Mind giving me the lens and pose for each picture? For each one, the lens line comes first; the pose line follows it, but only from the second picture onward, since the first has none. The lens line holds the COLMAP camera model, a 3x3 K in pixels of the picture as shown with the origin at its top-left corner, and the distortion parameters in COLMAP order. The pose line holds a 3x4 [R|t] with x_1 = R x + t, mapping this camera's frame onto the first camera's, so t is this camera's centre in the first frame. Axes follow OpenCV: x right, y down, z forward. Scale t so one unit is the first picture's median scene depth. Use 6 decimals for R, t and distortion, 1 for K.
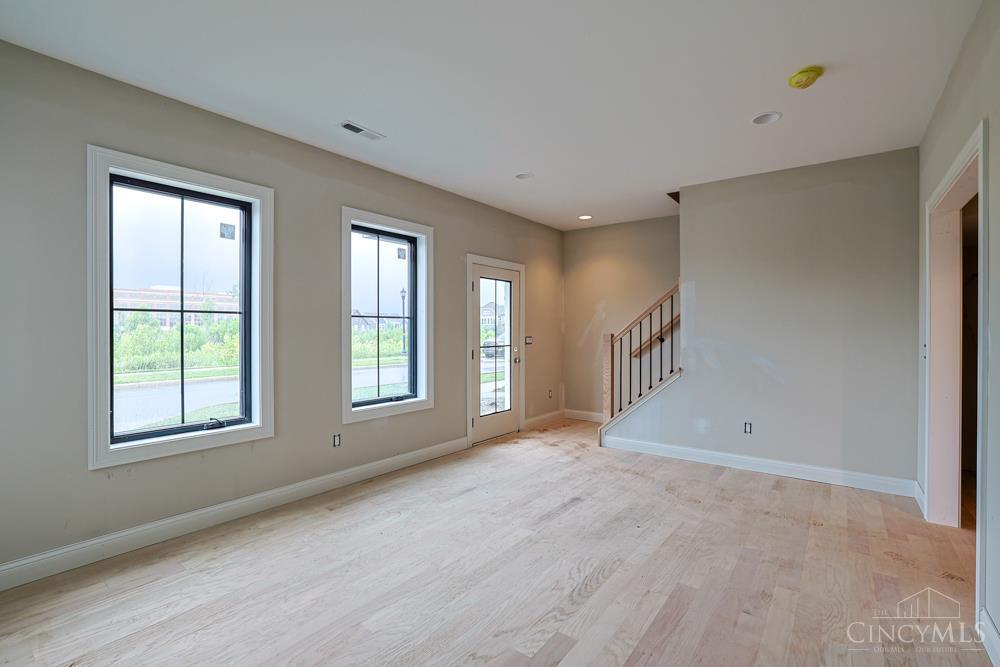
lens RADIAL K [[448.5, 0, 500.0], [0, 448.5, 333.5], [0, 0, 1]] dist [-0.000250, 0.000077]
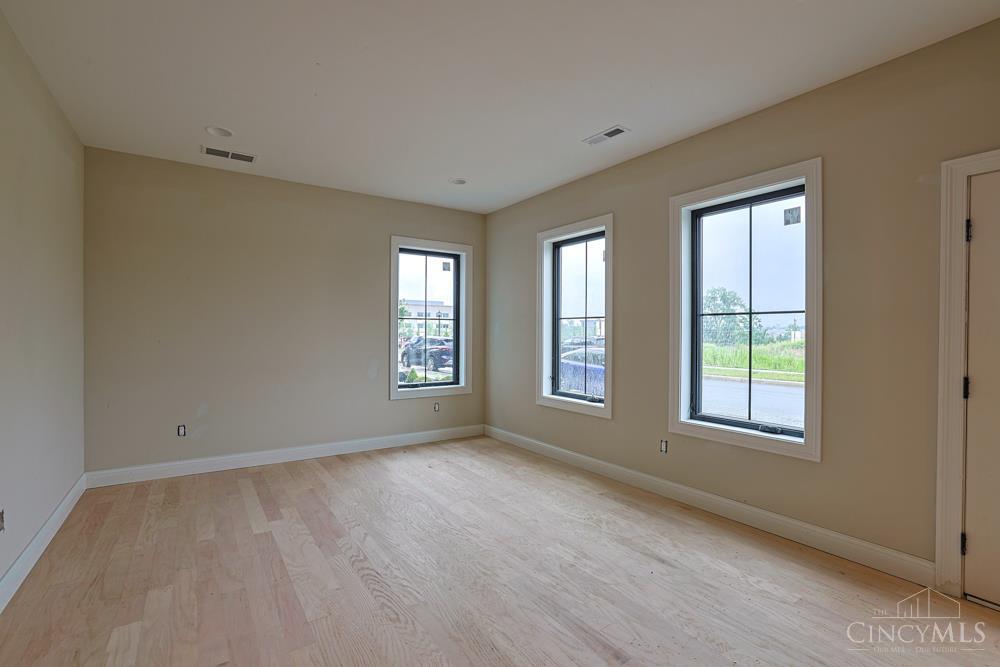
lens RADIAL K [[462.0, 0, 497.9], [0, 462.0, 369.0], [0, 0, 1]] dist [-0.027254, 0.000238]
pose [[-0.325928, 0.061739, -0.943376, 0.706610], [-0.009418, 0.997604, 0.068541, 0.017335], [0.945348, 0.031224, -0.324566, 1.076432]]
